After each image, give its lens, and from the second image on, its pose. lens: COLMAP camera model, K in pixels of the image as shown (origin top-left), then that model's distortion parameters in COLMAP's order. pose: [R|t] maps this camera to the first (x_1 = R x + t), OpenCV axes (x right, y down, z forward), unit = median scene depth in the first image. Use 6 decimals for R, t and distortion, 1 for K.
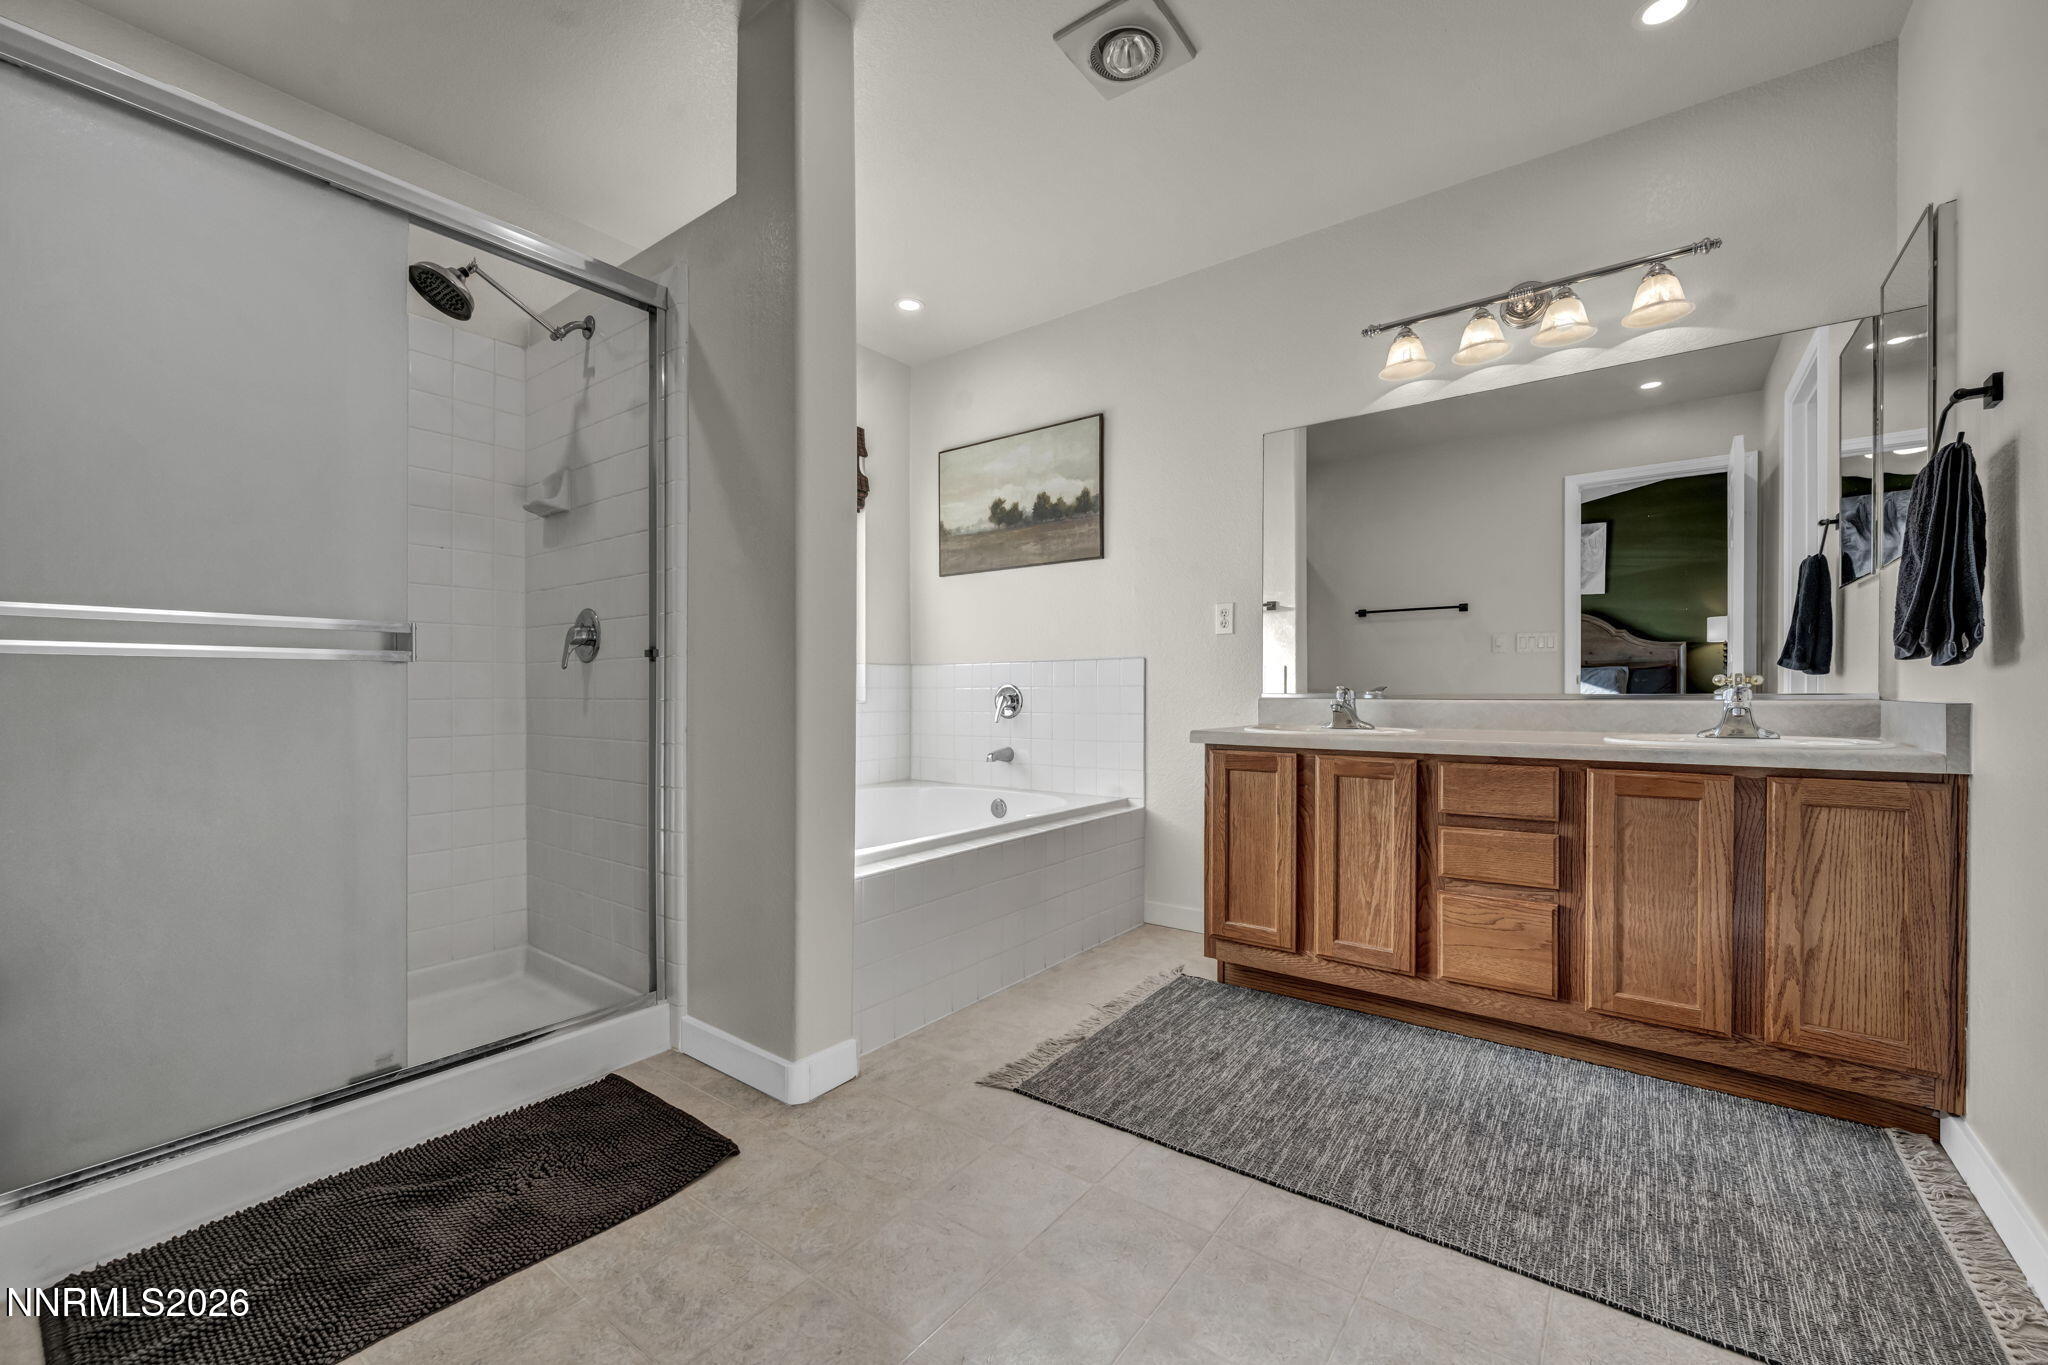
lens RADIAL K [[820.8, 0, 1029.4], [0, 820.8, 688.9], [0, 0, 1]] dist [0.001261, 0.000655]
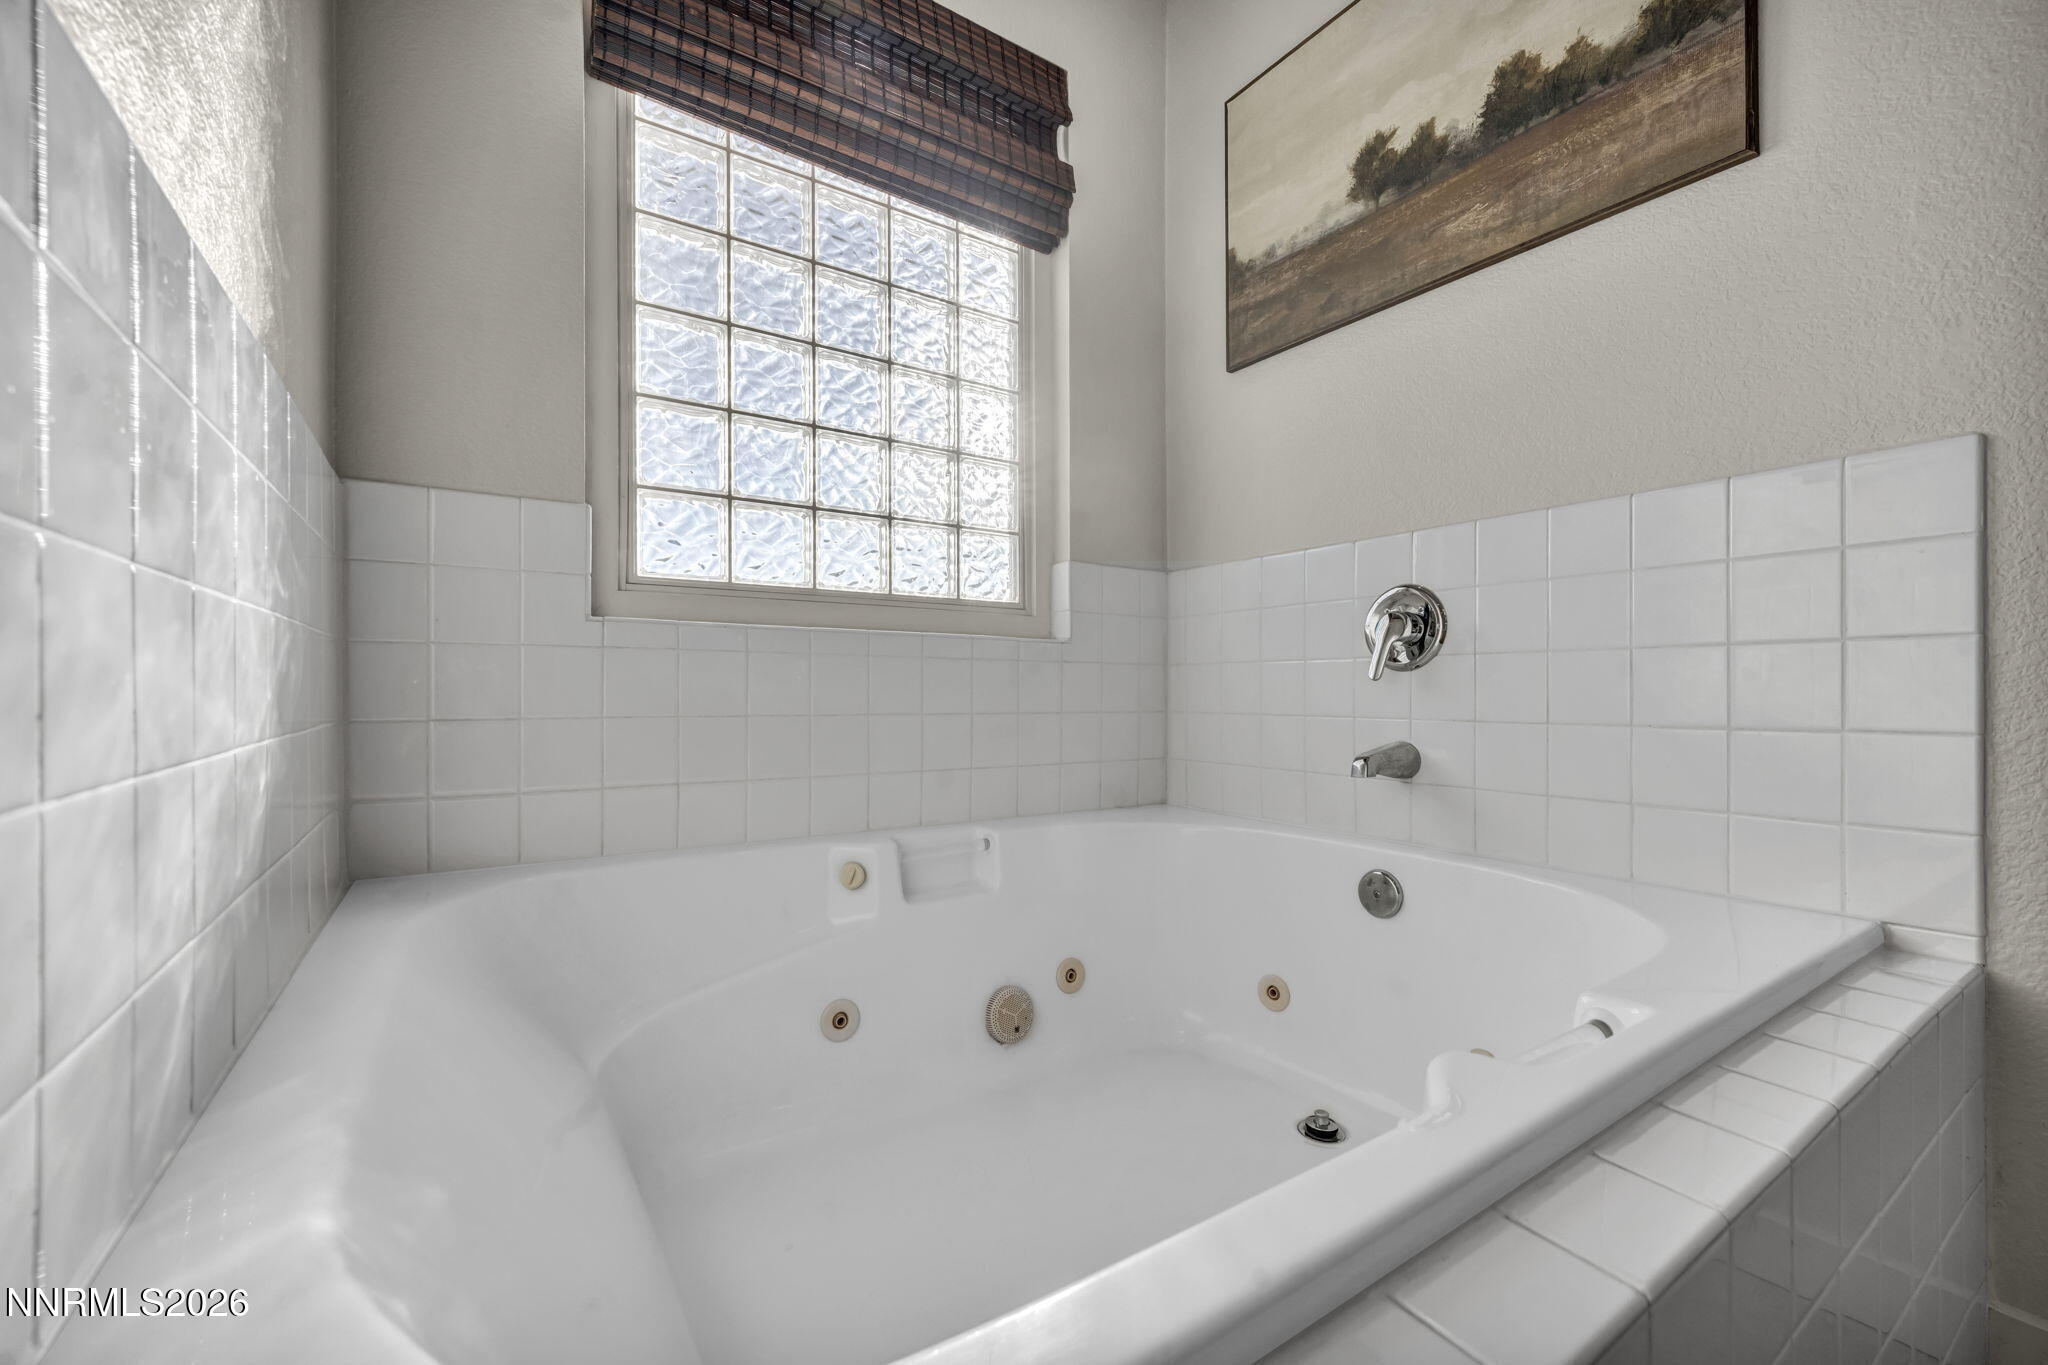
lens RADIAL K [[820.8, 0, 1015.7], [0, 820.8, 692.2], [0, 0, 1]] dist [0.001261, 0.000655]
pose [[0.937225, 0.000255, -0.348725, -0.064205], [0.000662, 0.999997, 0.002511, 0.046094], [0.348724, -0.002584, 0.937222, 0.562672]]
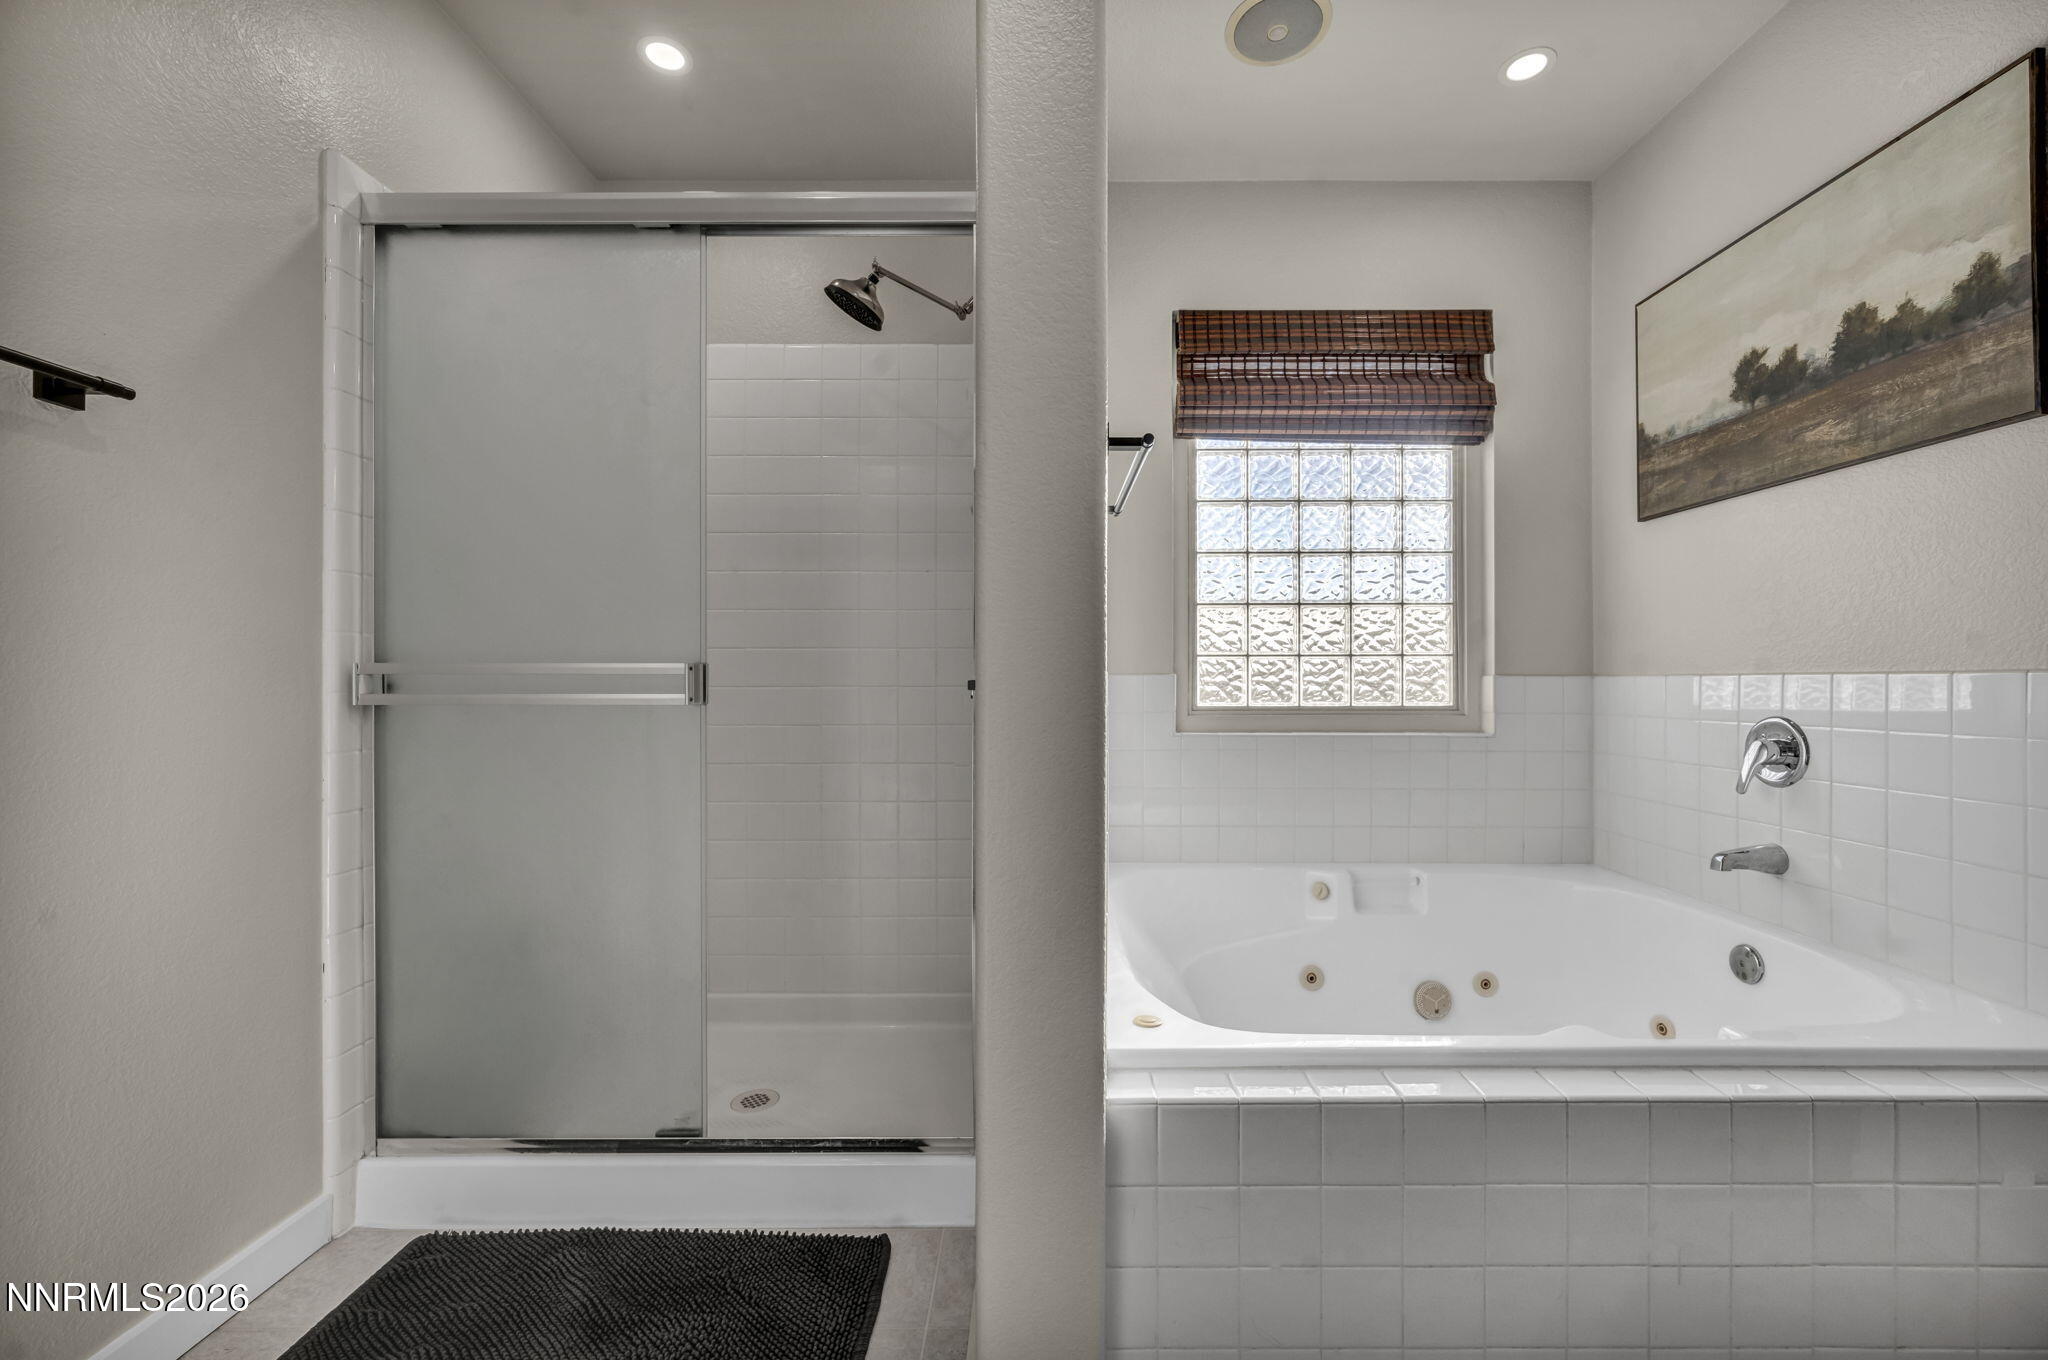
lens RADIAL K [[820.8, 0, 1060.3], [0, 820.8, 673.6], [0, 0, 1]] dist [0.001261, 0.000655]
pose [[0.601515, -0.004772, -0.798847, 0.112635], [-0.000852, 0.999978, -0.006615, -0.028699], [0.798861, 0.004660, 0.601498, 0.359338]]
